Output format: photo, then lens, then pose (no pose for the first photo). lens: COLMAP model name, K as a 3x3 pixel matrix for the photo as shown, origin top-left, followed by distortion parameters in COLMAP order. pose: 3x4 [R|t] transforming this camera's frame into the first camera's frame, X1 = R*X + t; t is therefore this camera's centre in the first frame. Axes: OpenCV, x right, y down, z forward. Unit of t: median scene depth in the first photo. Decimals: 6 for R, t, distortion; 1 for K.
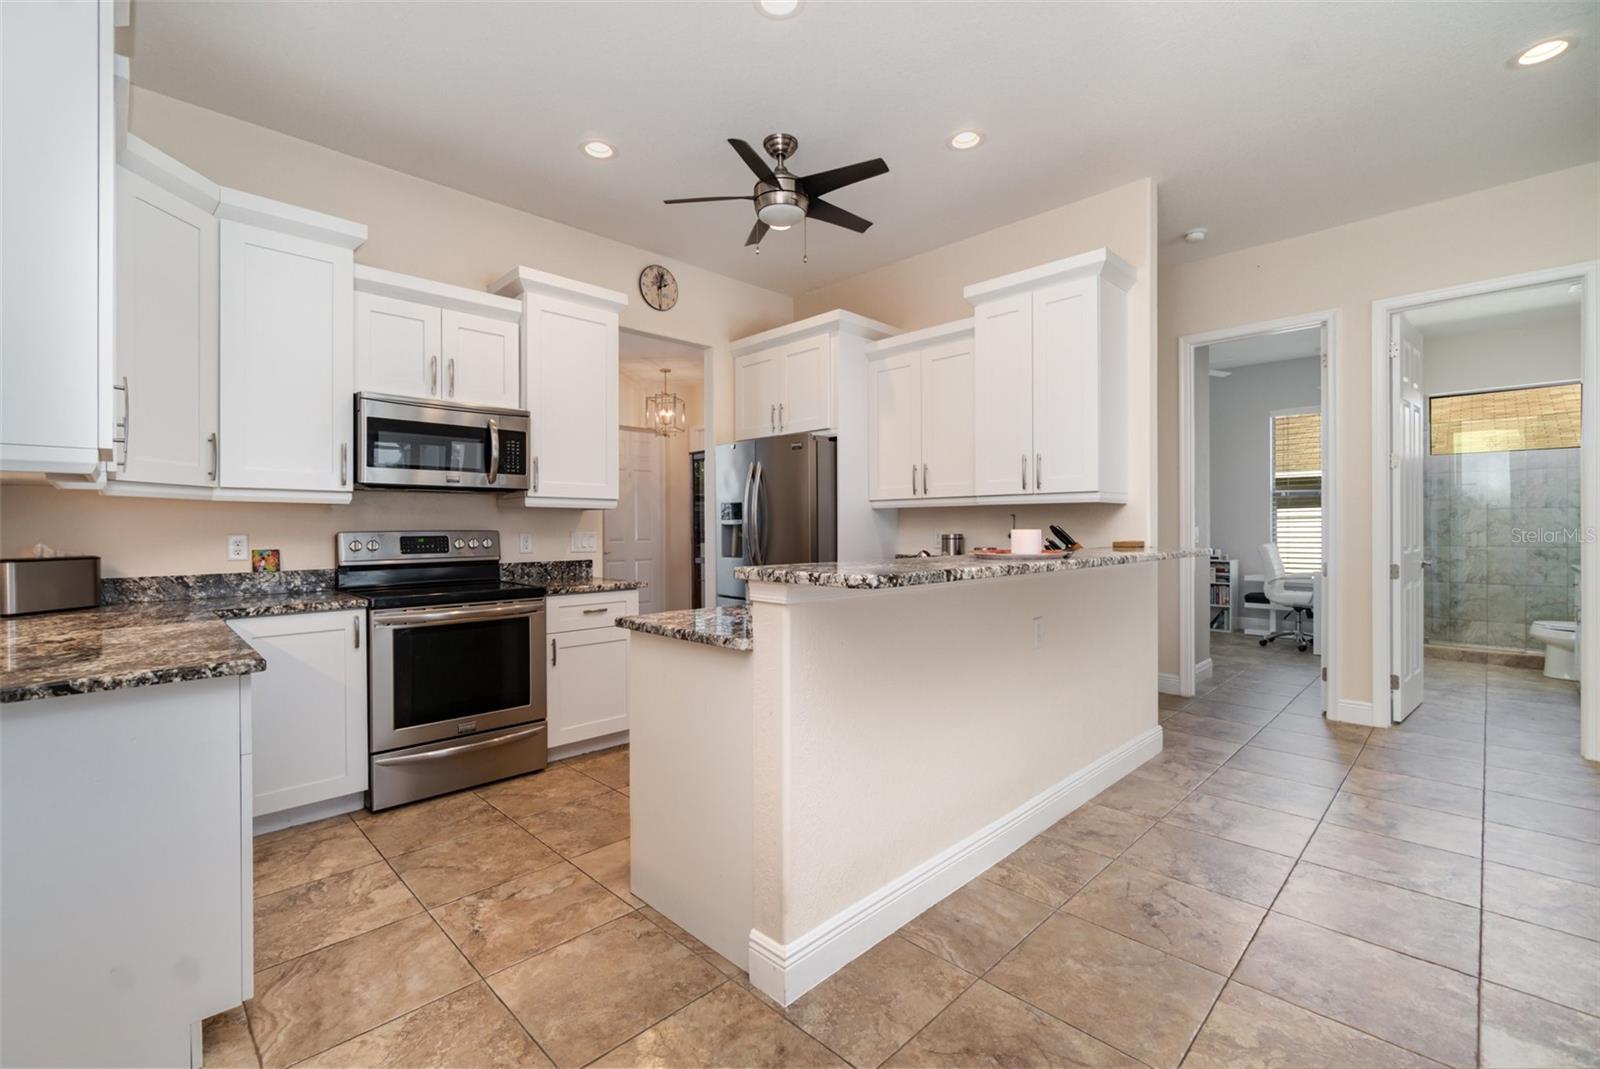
lens RADIAL K [[684.4, 0, 792.8], [0, 684.4, 527.1], [0, 0, 1]] dist [-0.001458, -0.000078]
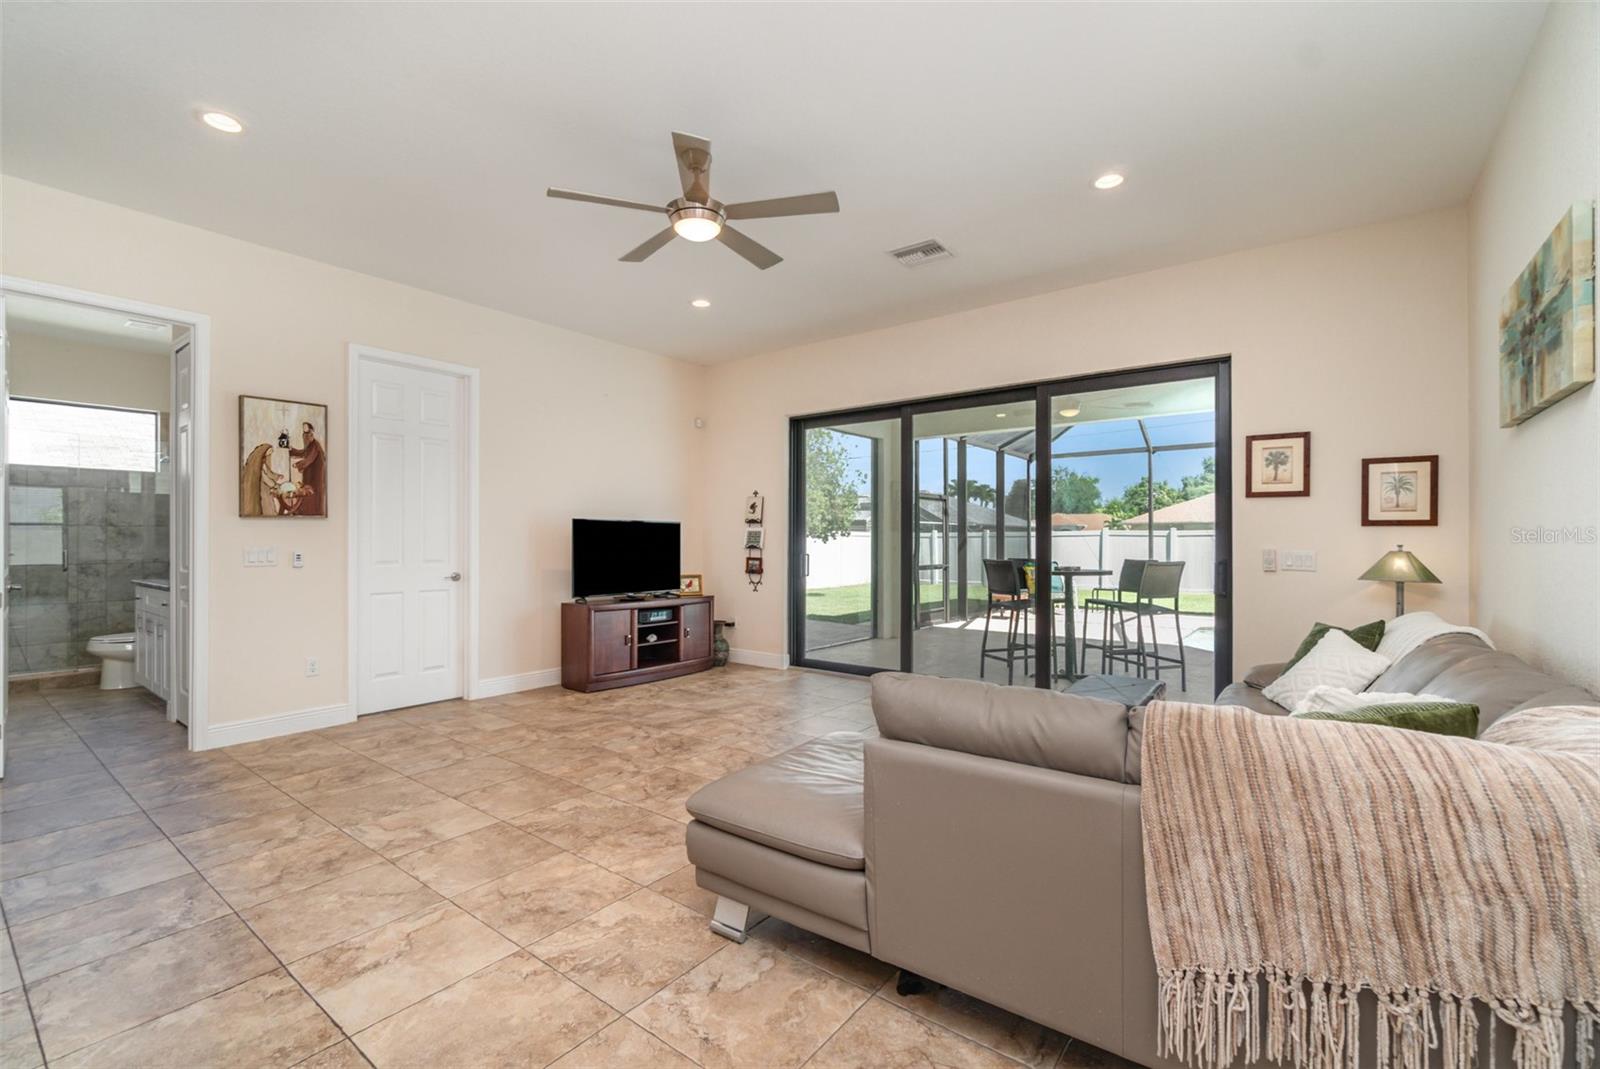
lens RADIAL K [[688.5, 0, 792.4], [0, 688.5, 536.6], [0, 0, 1]] dist [-0.003172, -0.000005]
pose [[-0.135124, 0.008615, 0.990791, -0.106748], [-0.001498, 0.999959, -0.008899, -0.008848], [-0.990828, -0.002687, -0.135105, 0.187329]]
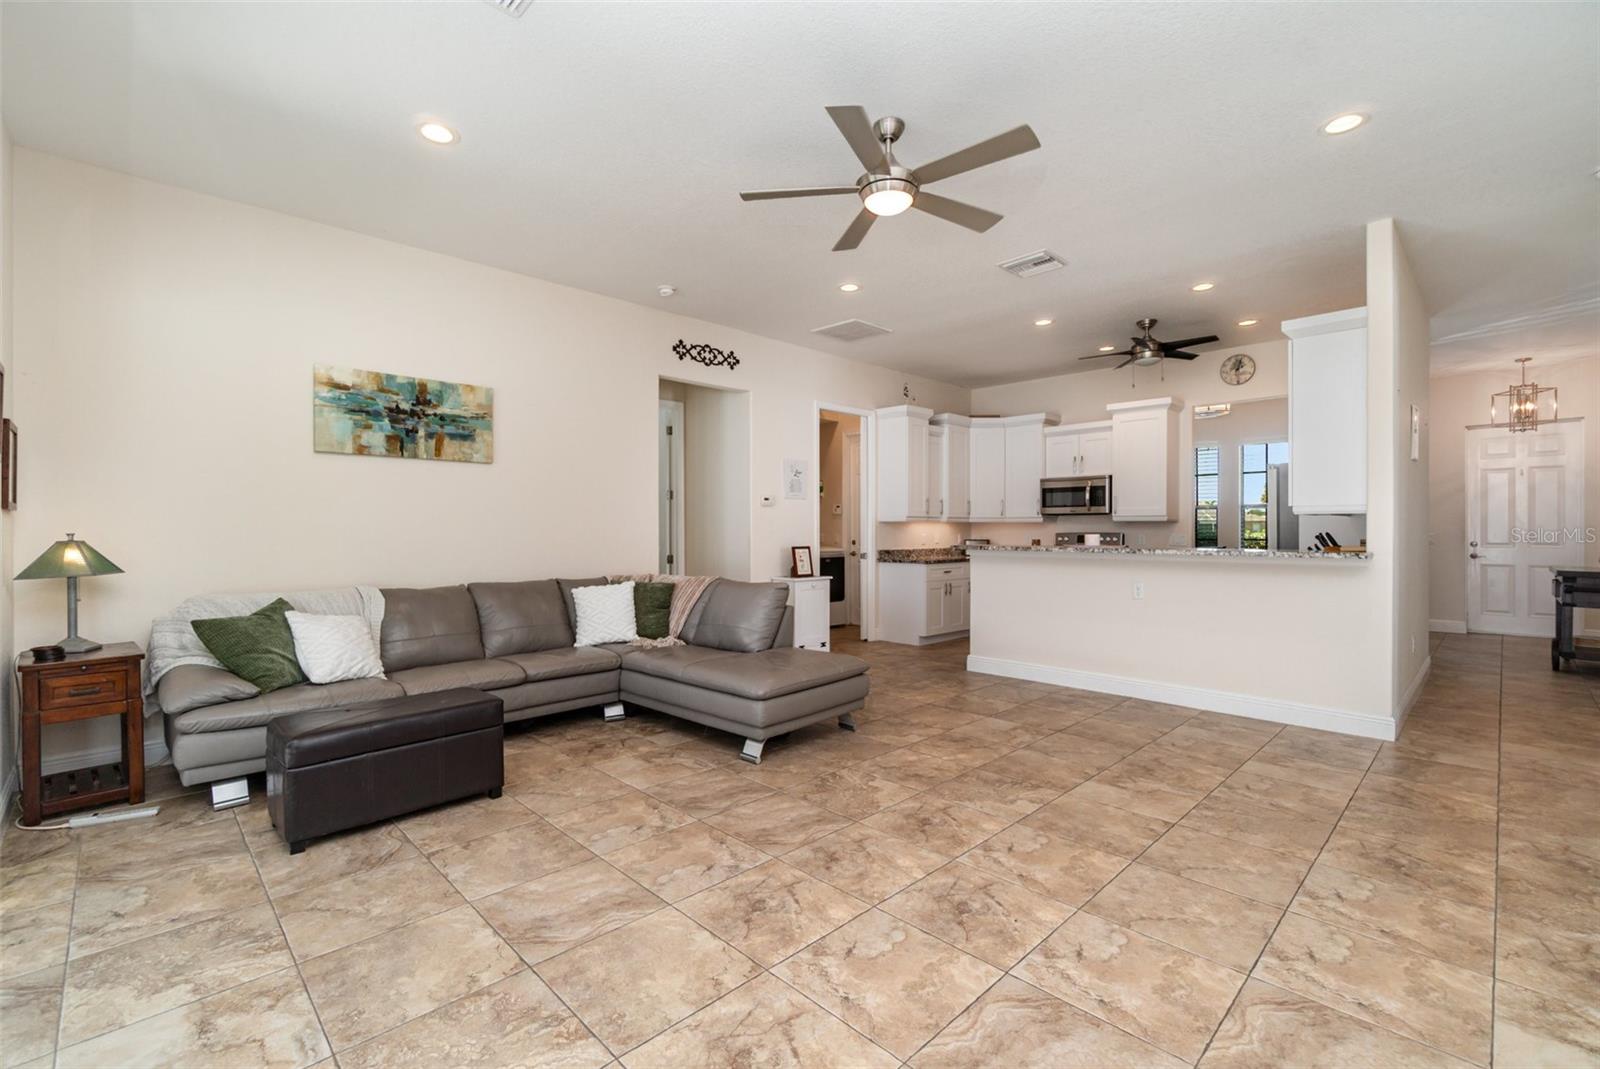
lens RADIAL K [[698.9, 0, 783.1], [0, 698.9, 532.8], [0, 0, 1]] dist [-0.003632, 0.001749]
pose [[-0.015380, 0.008537, -0.999845, 1.828436], [0.000888, 0.999963, 0.008524, -0.015990], [0.999881, -0.000757, -0.015387, 0.060096]]
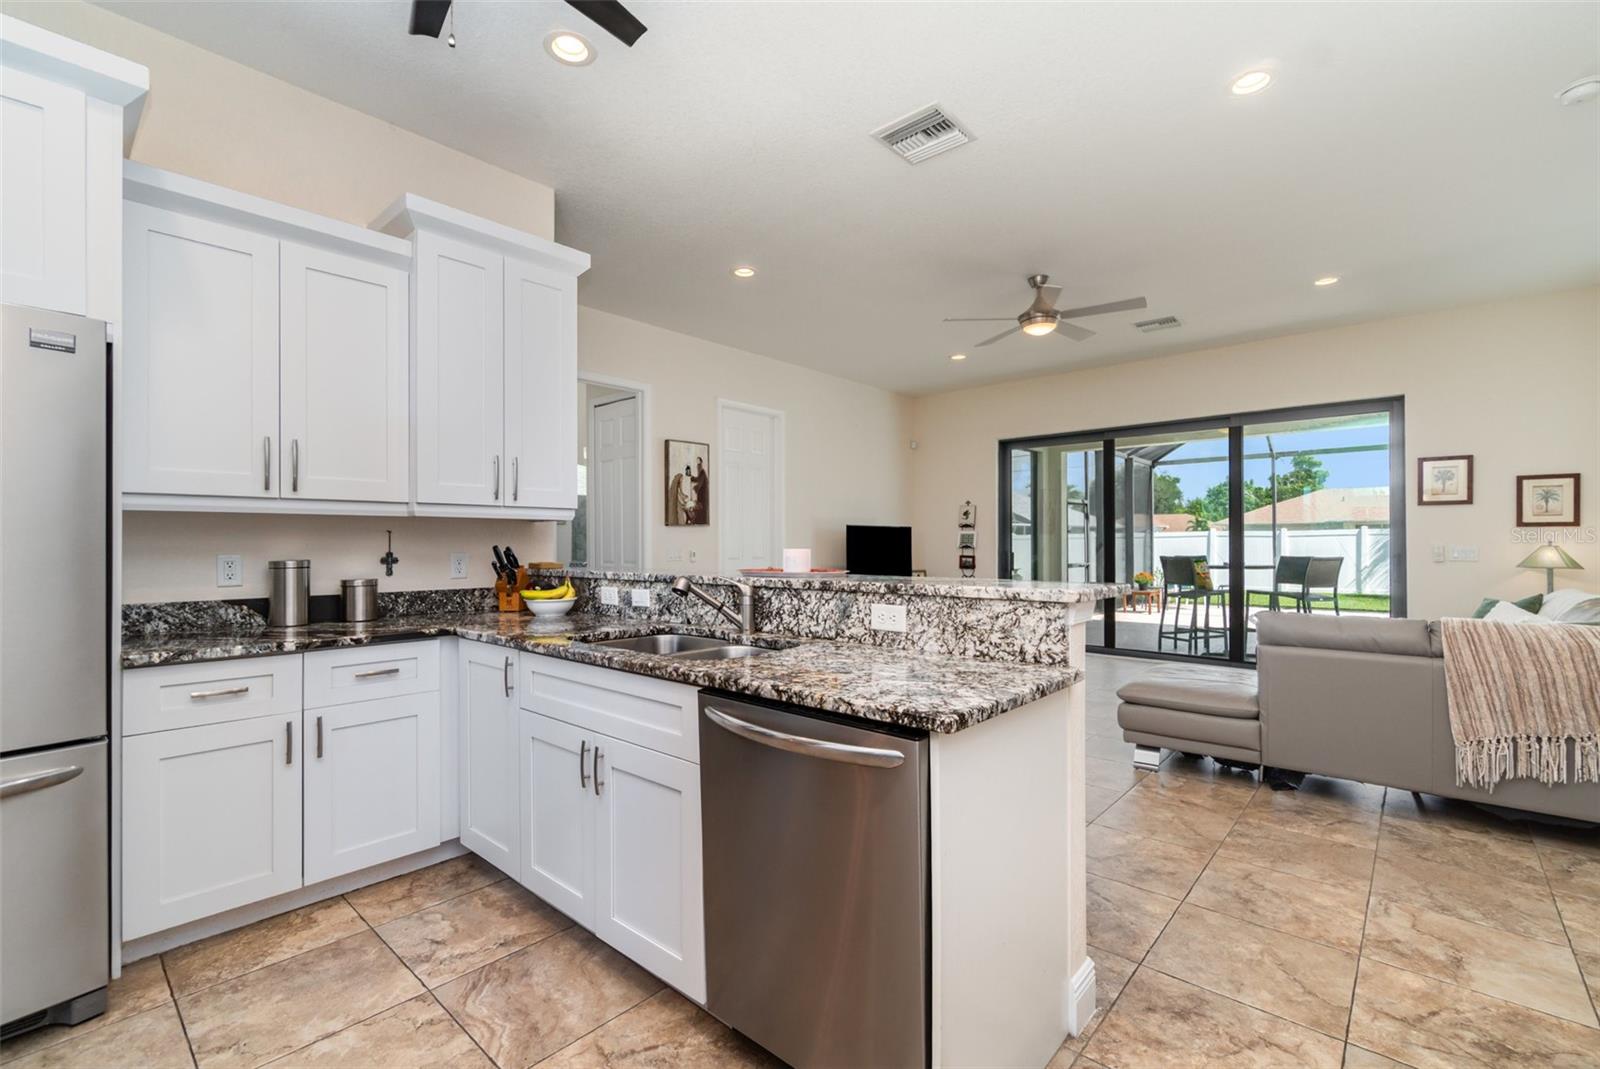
lens RADIAL K [[693.0, 0, 803.1], [0, 693.0, 537.5], [0, 0, 1]] dist [-0.001668, -0.000379]
pose [[-0.061542, 0.012264, 0.998029, -0.534325], [0.003077, 0.999922, -0.012098, -0.000986], [-0.998100, 0.002327, -0.061575, 0.771820]]
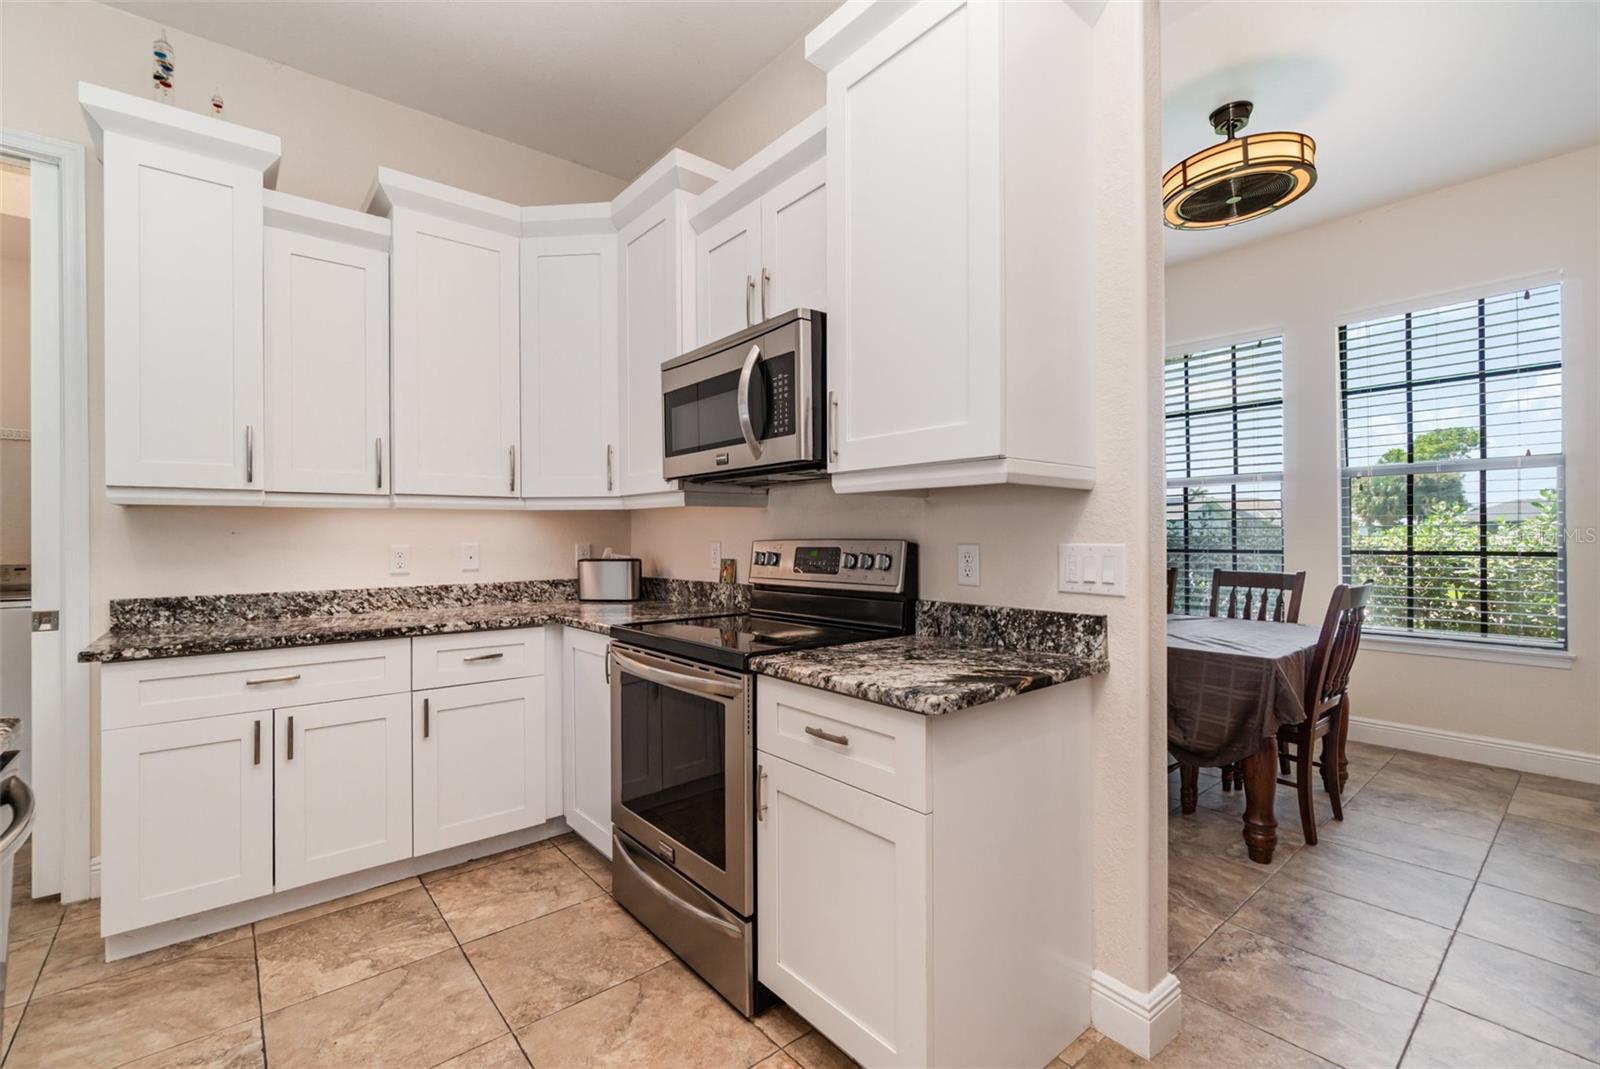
lens RADIAL K [[693.0, 0, 803.1], [0, 693.0, 537.5], [0, 0, 1]] dist [-0.001668, -0.000379]
pose [[-0.081325, 0.004367, -0.996678, 0.140311], [0.006279, 0.999973, 0.003869, 0.000954], [0.996668, -0.005944, -0.081351, 1.101456]]
